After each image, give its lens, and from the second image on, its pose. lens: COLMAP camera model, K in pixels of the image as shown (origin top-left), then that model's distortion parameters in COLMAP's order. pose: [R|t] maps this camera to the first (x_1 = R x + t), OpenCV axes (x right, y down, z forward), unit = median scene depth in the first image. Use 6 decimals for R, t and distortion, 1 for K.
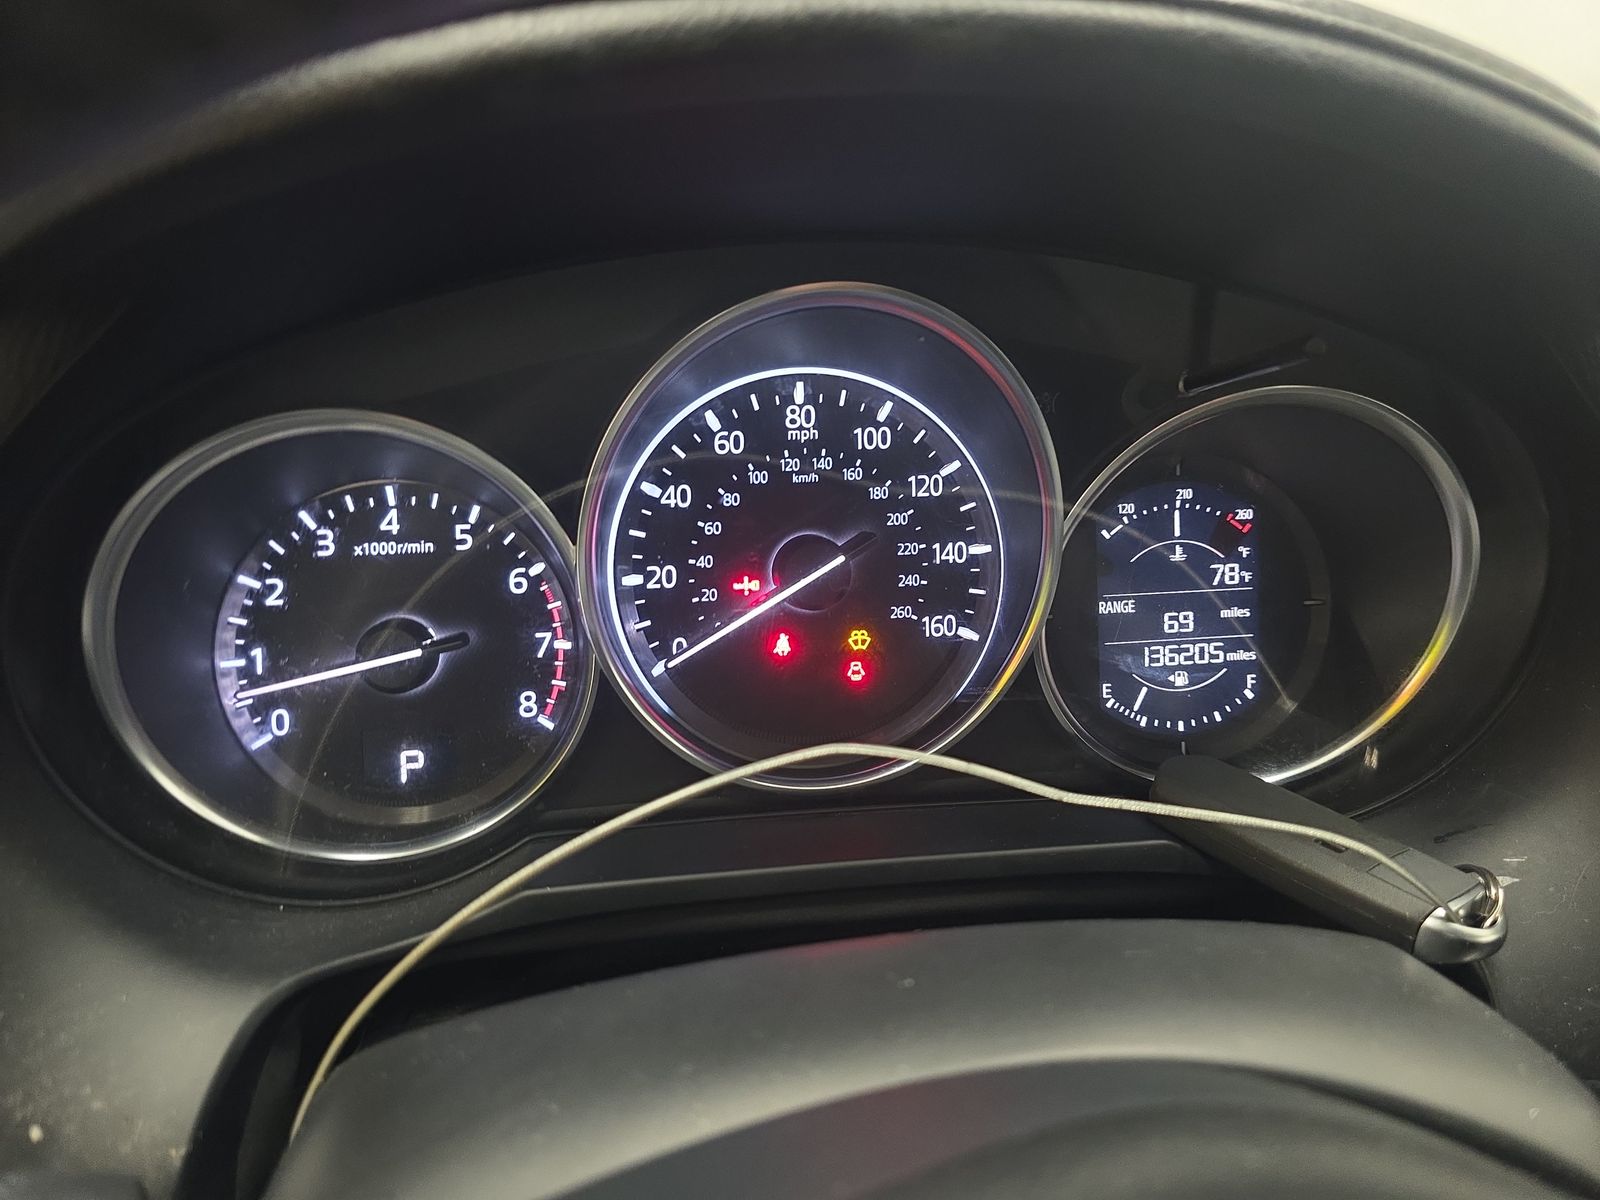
lens RADIAL K [[1072.5, 0, 791.9], [0, 1072.5, 598.9], [0, 0, 1]] dist [0.042857, -0.047065]
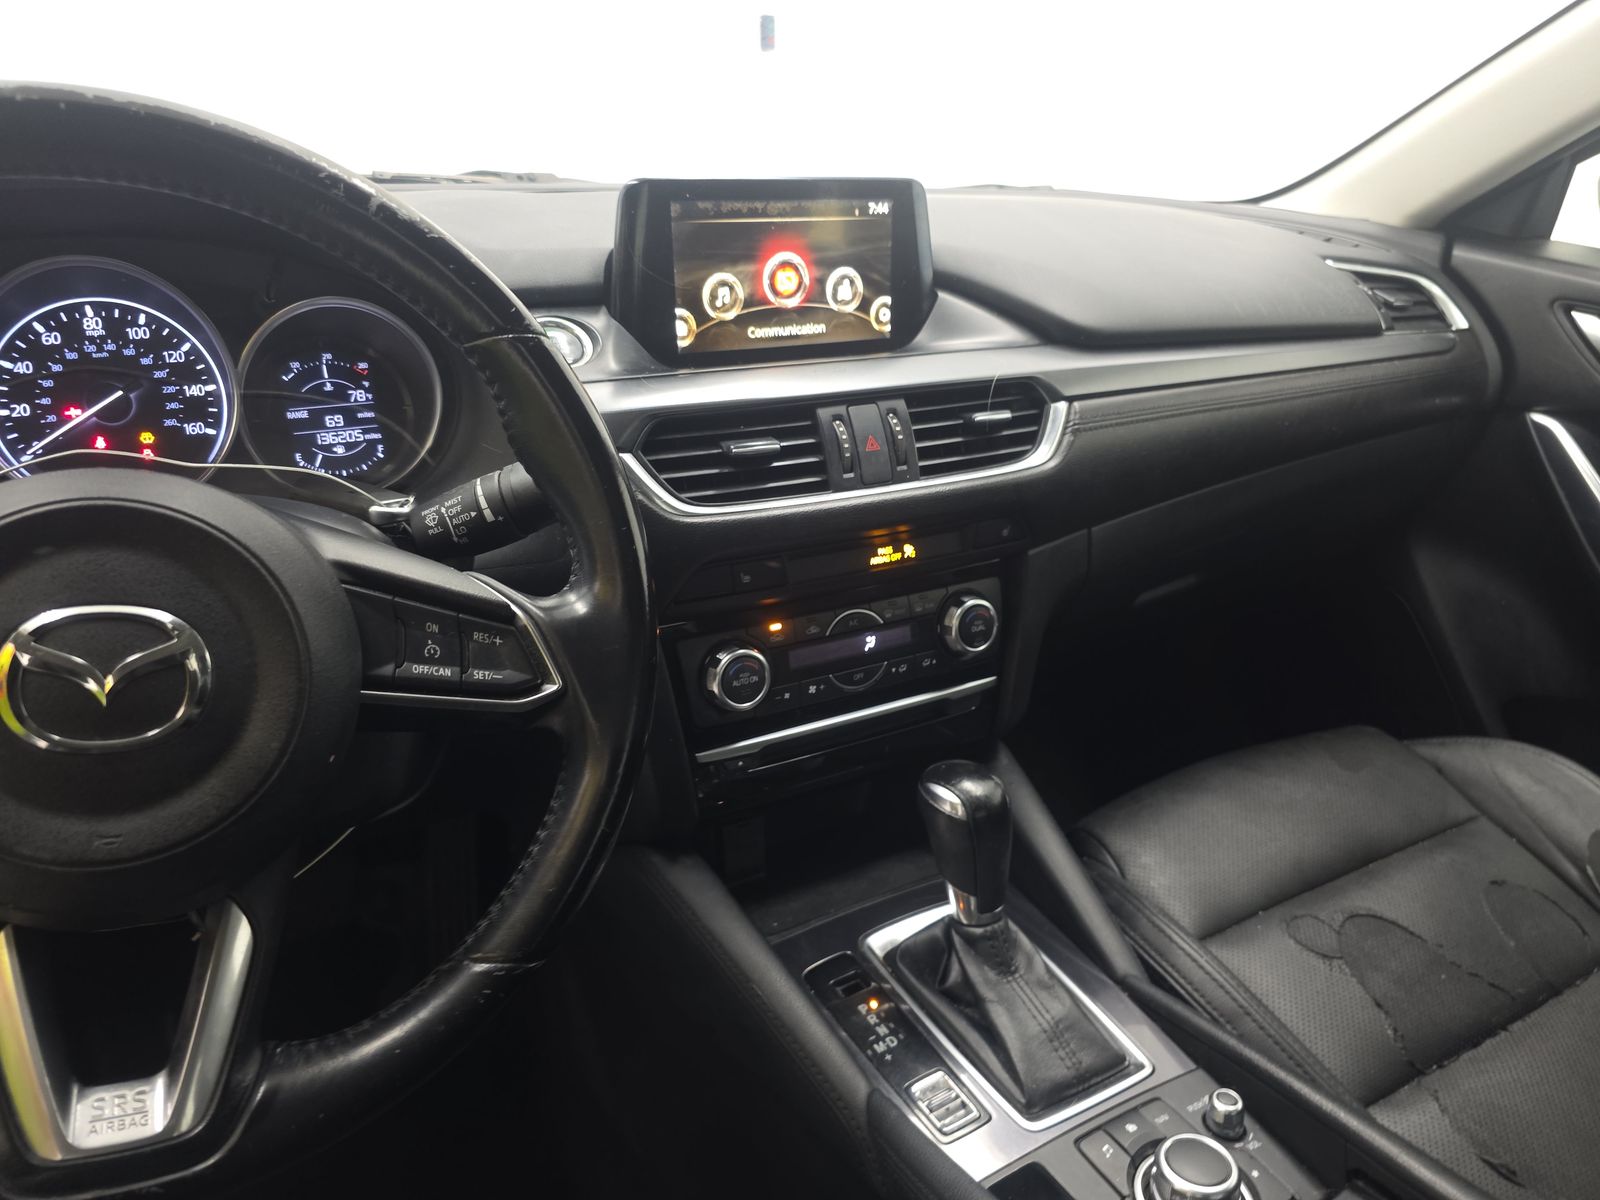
lens RADIAL K [[1072.5, 0, 787.4], [0, 1072.5, 591.6], [0, 0, 1]] dist [0.042857, -0.047065]
pose [[0.939027, -0.123900, 0.320743, 0.500820], [0.116073, 0.992288, 0.043490, 0.373244], [-0.323658, -0.003609, 0.946167, -1.266109]]
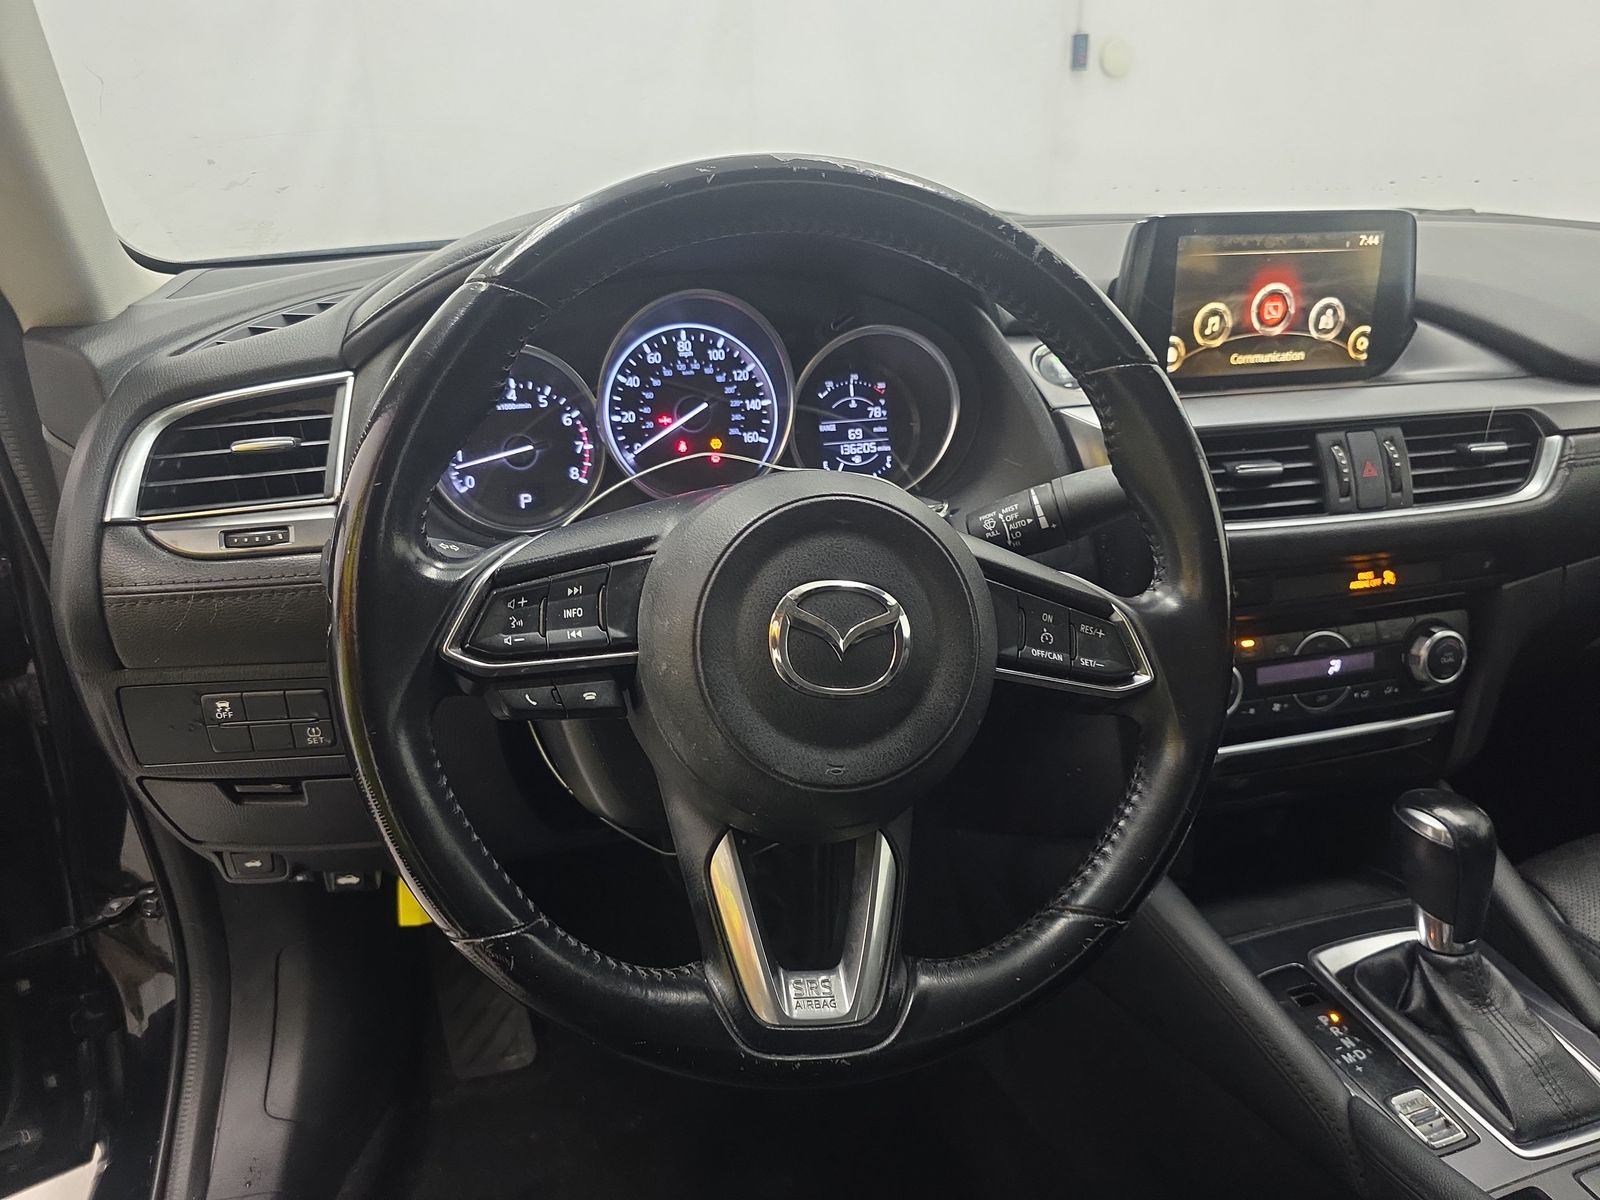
lens RADIAL K [[1072.5, 0, 798.5], [0, 1072.5, 604.5], [0, 0, 1]] dist [0.042857, -0.047065]
pose [[0.990583, -0.059913, 0.123111, -0.066948], [0.057786, 0.998113, 0.020779, 0.352300], [-0.124123, -0.013469, 0.992175, -1.337531]]
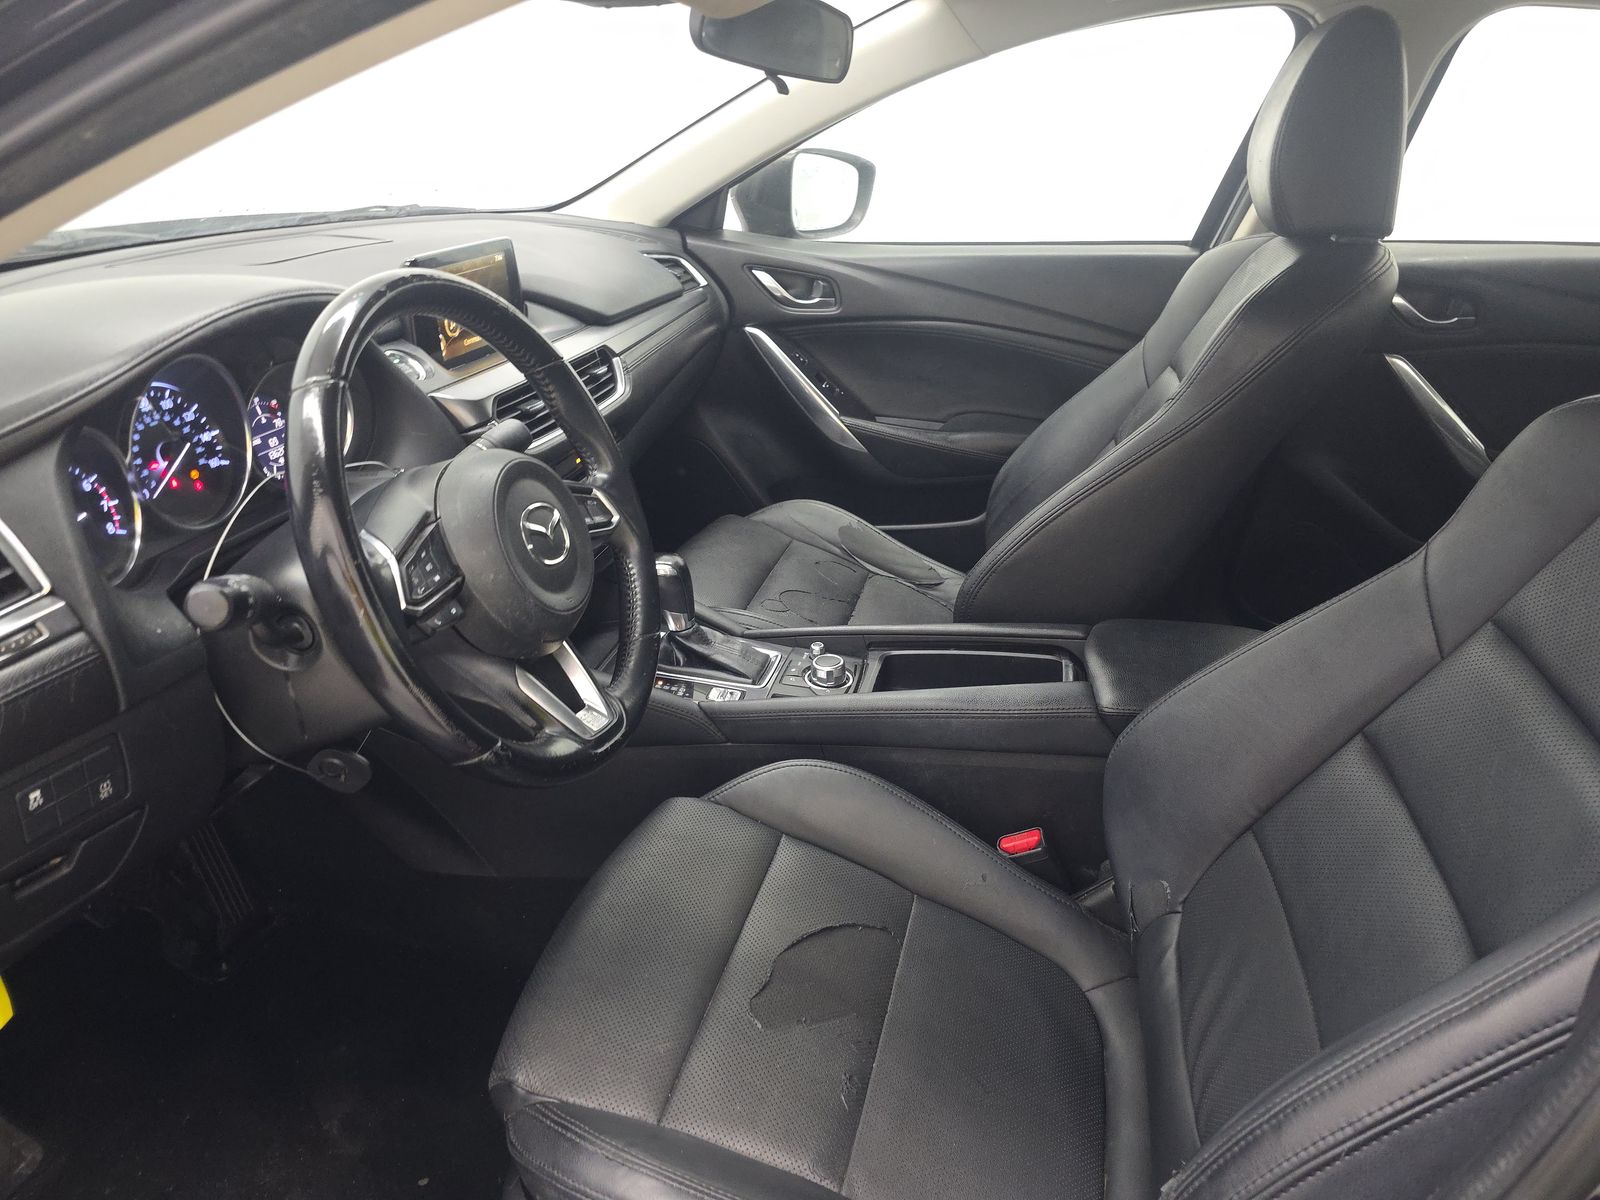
lens RADIAL K [[1072.5, 0, 799.9], [0, 1072.5, 604.1], [0, 0, 1]] dist [0.042857, -0.047065]
pose [[0.371036, -0.385985, 0.844600, -1.915104], [0.304493, 0.909807, 0.282020, 0.031215], [-0.877278, 0.152535, 0.455100, -1.666471]]
